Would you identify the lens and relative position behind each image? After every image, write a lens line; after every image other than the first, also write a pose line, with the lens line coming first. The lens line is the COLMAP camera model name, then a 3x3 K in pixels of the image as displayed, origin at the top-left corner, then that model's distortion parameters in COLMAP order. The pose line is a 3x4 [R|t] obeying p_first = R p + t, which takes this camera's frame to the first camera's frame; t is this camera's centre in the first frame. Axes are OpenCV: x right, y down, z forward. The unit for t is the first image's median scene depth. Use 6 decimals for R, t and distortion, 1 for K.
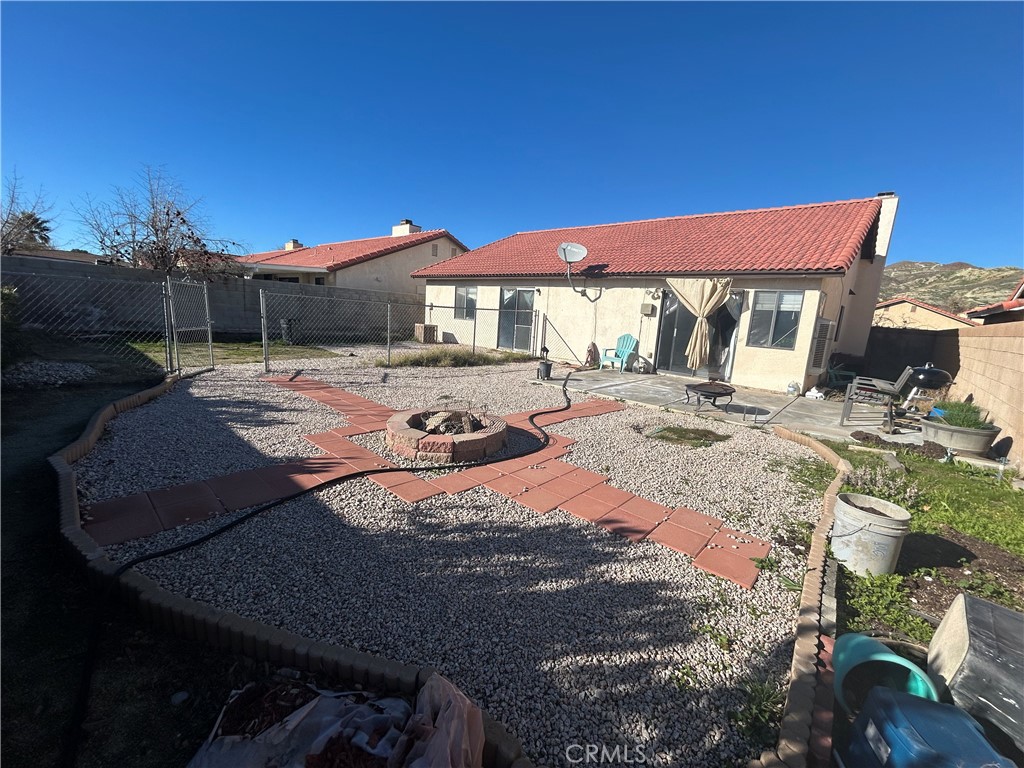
lens RADIAL K [[412.9, 0, 512.0], [0, 412.9, 384.0], [0, 0, 1]] dist [-0.000866, -0.000144]
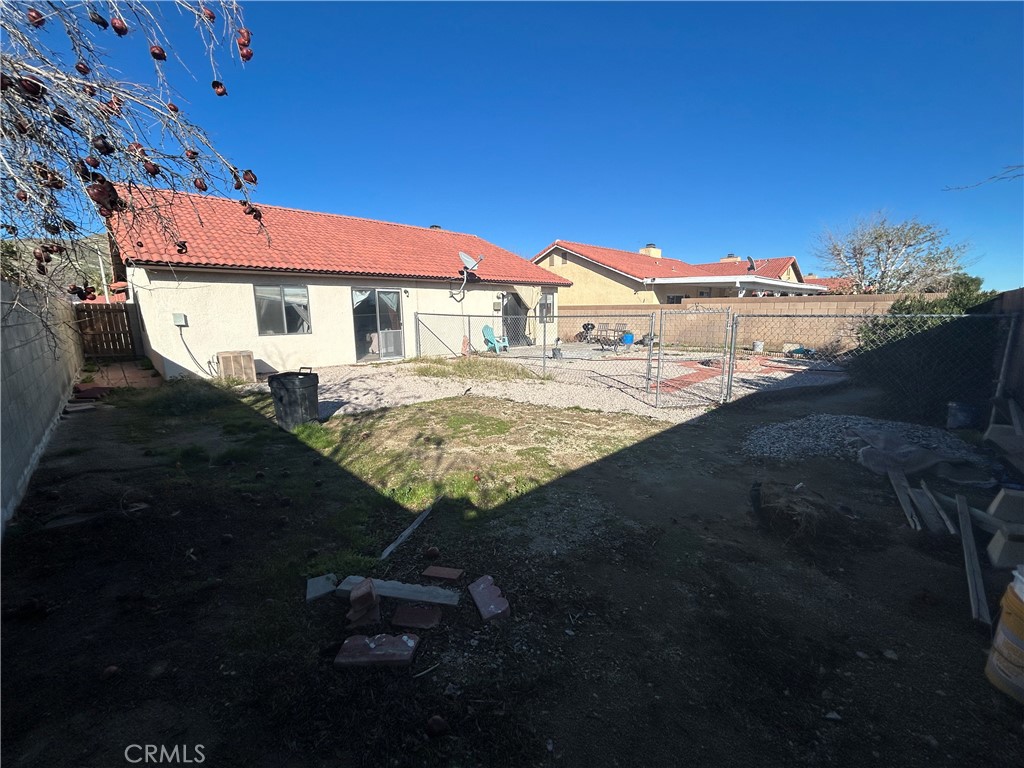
lens RADIAL K [[412.9, 0, 512.0], [0, 412.9, 384.0], [0, 0, 1]] dist [-0.000866, -0.000144]
pose [[0.035516, -0.229540, 0.972651, -0.940783], [0.201180, 0.954983, 0.218024, -0.178773], [-0.978910, 0.187935, 0.080096, 0.704919]]
